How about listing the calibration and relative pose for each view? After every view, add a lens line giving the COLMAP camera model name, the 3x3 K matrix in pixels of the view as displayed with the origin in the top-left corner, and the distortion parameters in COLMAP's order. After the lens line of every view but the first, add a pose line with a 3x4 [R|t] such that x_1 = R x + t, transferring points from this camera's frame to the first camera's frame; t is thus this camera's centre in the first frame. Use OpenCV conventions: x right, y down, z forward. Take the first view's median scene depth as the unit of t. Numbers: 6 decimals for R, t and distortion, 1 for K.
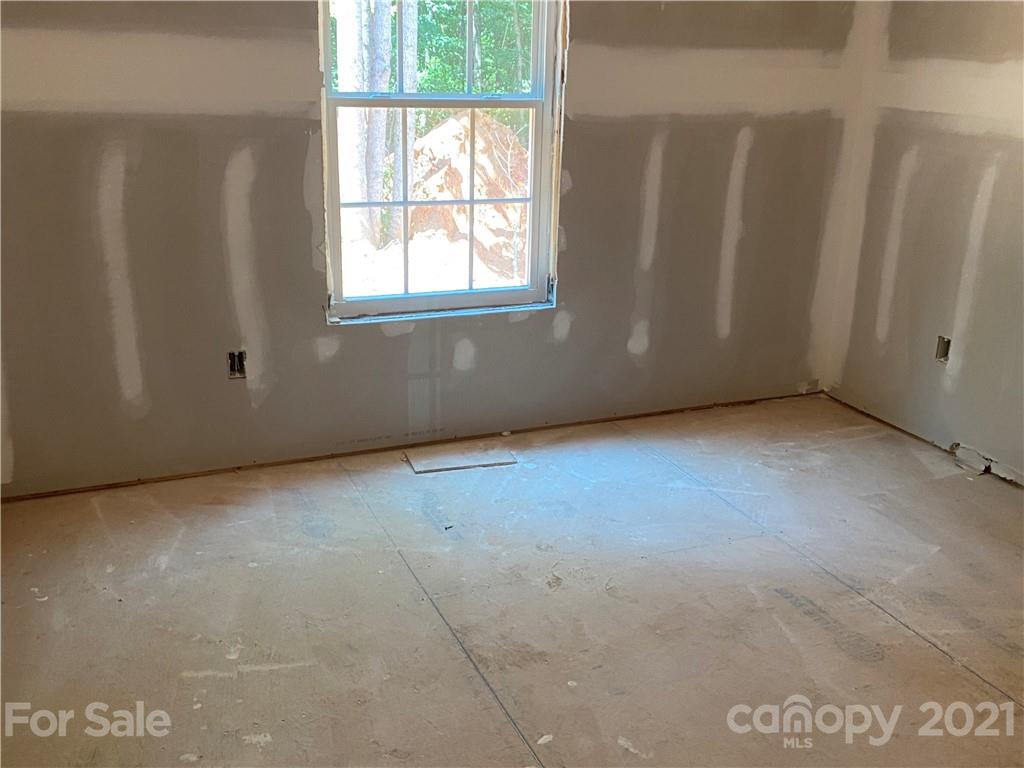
lens RADIAL K [[1032.2, 0, 512.0], [0, 1032.2, 384.0], [0, 0, 1]] dist [0.011938, 0.000917]
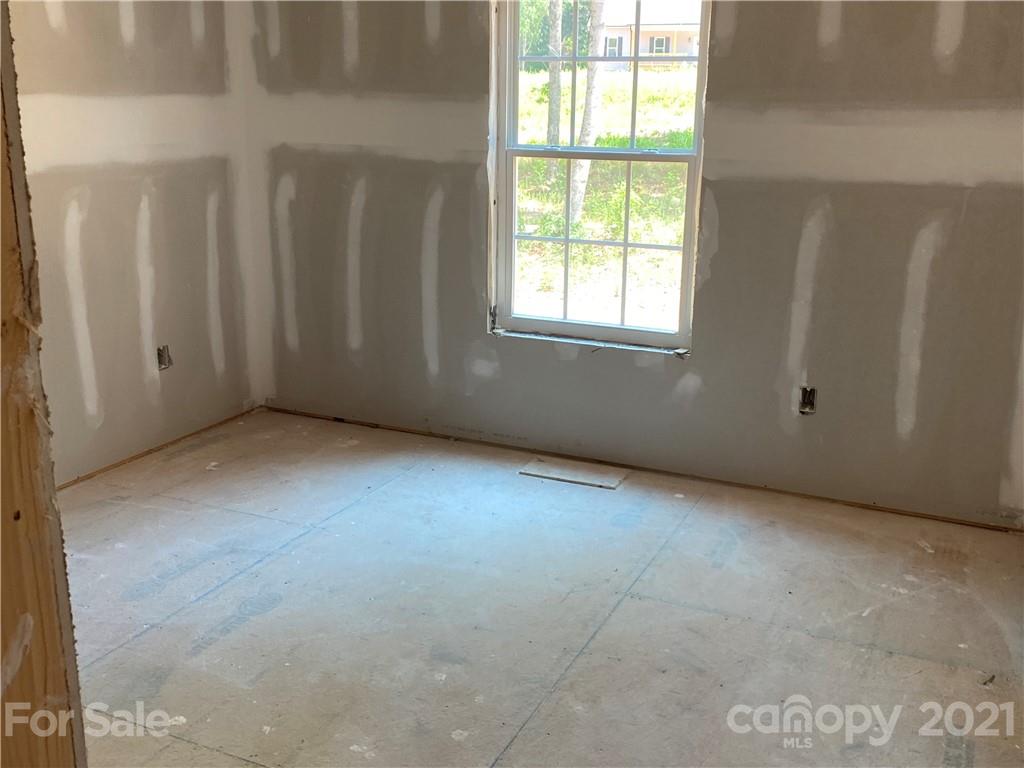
lens RADIAL K [[1032.2, 0, 512.0], [0, 1032.2, 384.0], [0, 0, 1]] dist [0.011938, 0.000917]
pose [[0.626051, 0.186784, -0.757081, 0.727429], [-0.216053, 0.974427, 0.061747, -0.076581], [0.749254, 0.124913, 0.650396, 0.225236]]
